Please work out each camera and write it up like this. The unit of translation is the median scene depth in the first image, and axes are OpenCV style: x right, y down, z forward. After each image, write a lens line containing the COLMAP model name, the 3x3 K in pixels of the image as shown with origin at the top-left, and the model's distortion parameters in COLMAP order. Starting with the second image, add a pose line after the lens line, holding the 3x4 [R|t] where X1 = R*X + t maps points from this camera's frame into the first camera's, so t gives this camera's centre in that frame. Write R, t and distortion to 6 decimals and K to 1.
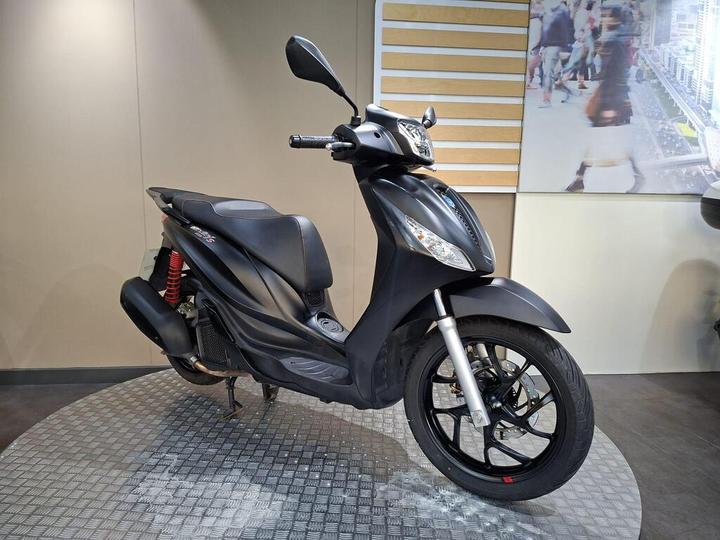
lens RADIAL K [[495.6, 0, 352.9], [0, 495.6, 275.7], [0, 0, 1]] dist [0.032381, -0.030677]
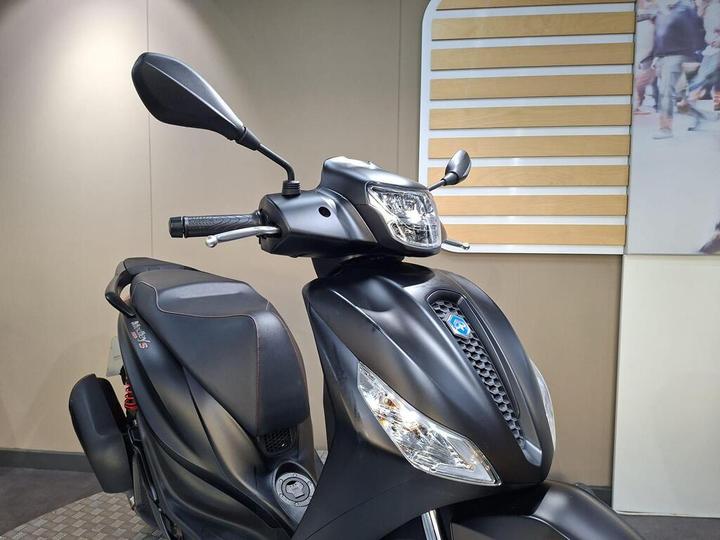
lens RADIAL K [[495.6, 0, 348.7], [0, 495.6, 265.1], [0, 0, 1]] dist [0.032381, -0.030677]
pose [[0.978143, 0.007394, -0.207802, 0.095229], [-0.025152, 0.996236, -0.082947, -0.085932], [0.206406, 0.086361, 0.974648, 0.225666]]
